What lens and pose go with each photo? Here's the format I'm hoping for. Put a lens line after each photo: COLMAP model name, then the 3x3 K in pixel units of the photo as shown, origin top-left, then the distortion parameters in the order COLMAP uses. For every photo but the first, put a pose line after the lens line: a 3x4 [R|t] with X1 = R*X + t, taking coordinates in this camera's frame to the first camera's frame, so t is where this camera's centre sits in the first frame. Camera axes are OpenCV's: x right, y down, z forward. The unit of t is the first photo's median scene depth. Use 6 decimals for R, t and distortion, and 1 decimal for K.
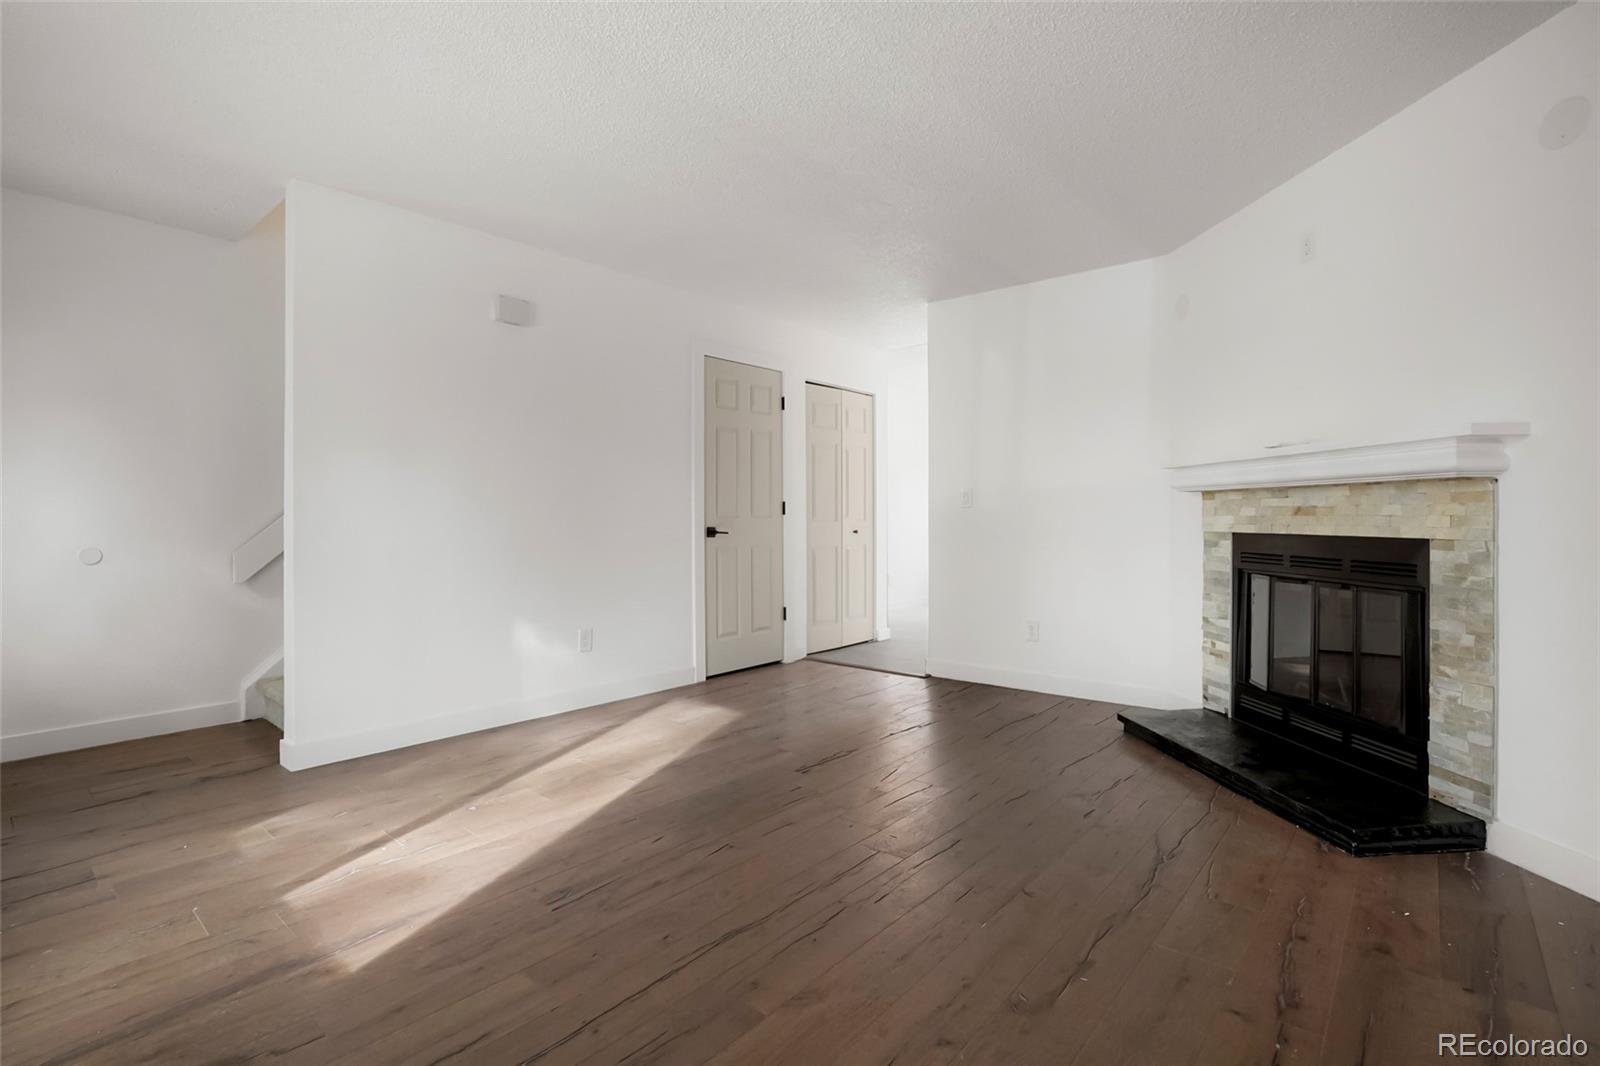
lens RADIAL K [[752.2, 0, 793.7], [0, 752.2, 519.3], [0, 0, 1]] dist [-0.029831, 0.003924]
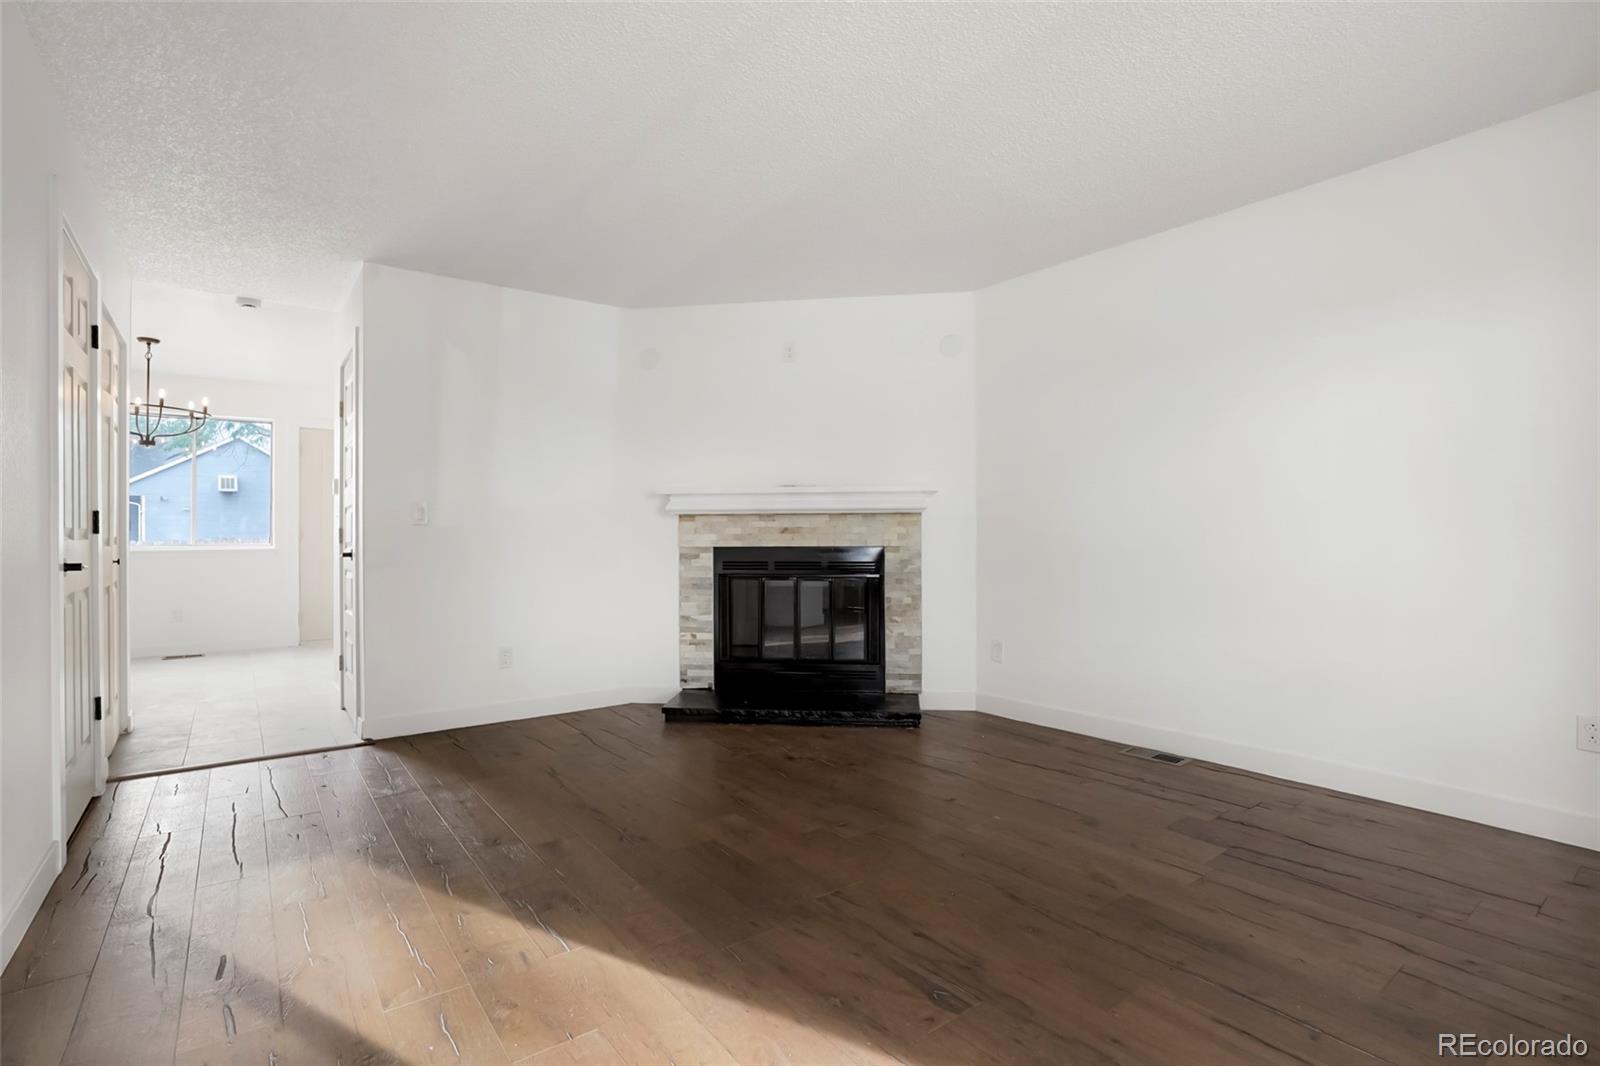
lens RADIAL K [[752.2, 0, 793.2], [0, 752.2, 546.9], [0, 0, 1]] dist [-0.029831, 0.003924]
pose [[0.211654, -0.009844, 0.977295, -0.778391], [0.007089, 0.999938, 0.008537, 0.008673], [-0.977319, 0.005121, 0.211711, 0.683213]]
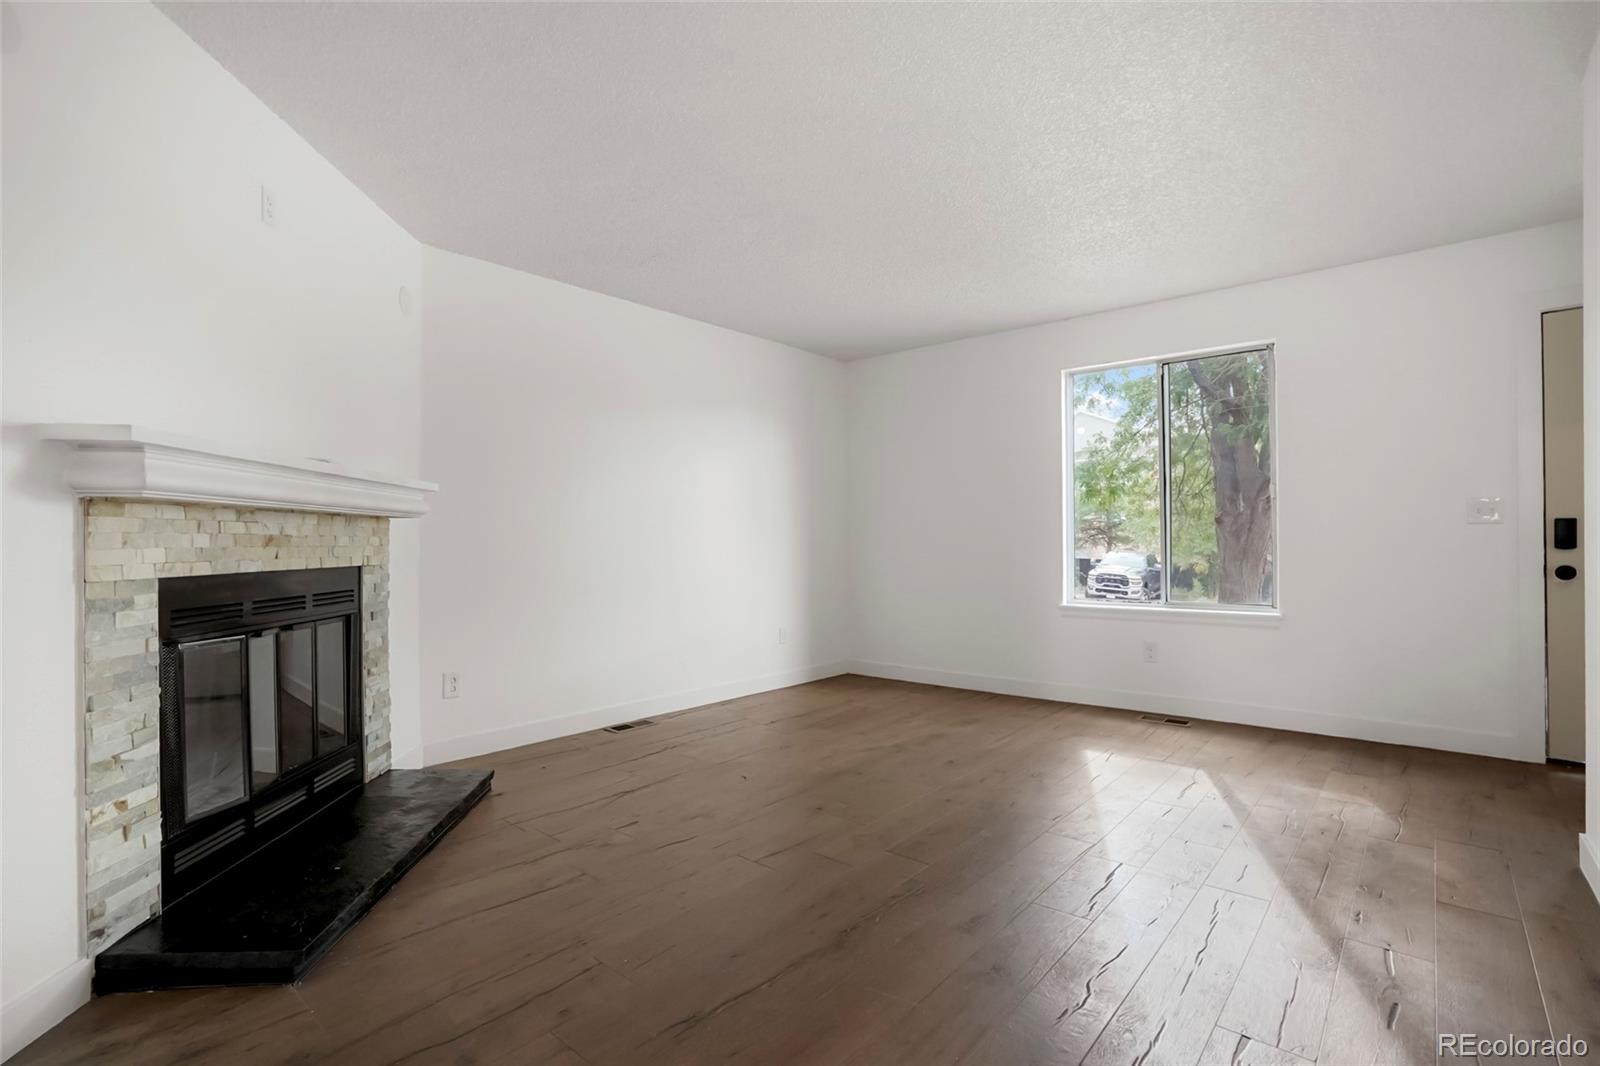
lens RADIAL K [[752.2, 0, 811.7], [0, 752.2, 533.5], [0, 0, 1]] dist [-0.029831, 0.003924]
pose [[-0.999899, 0.011332, -0.008522, 0.123567], [0.011381, 0.999919, -0.005627, -0.008150], [0.008458, -0.005723, -0.999948, 1.809171]]
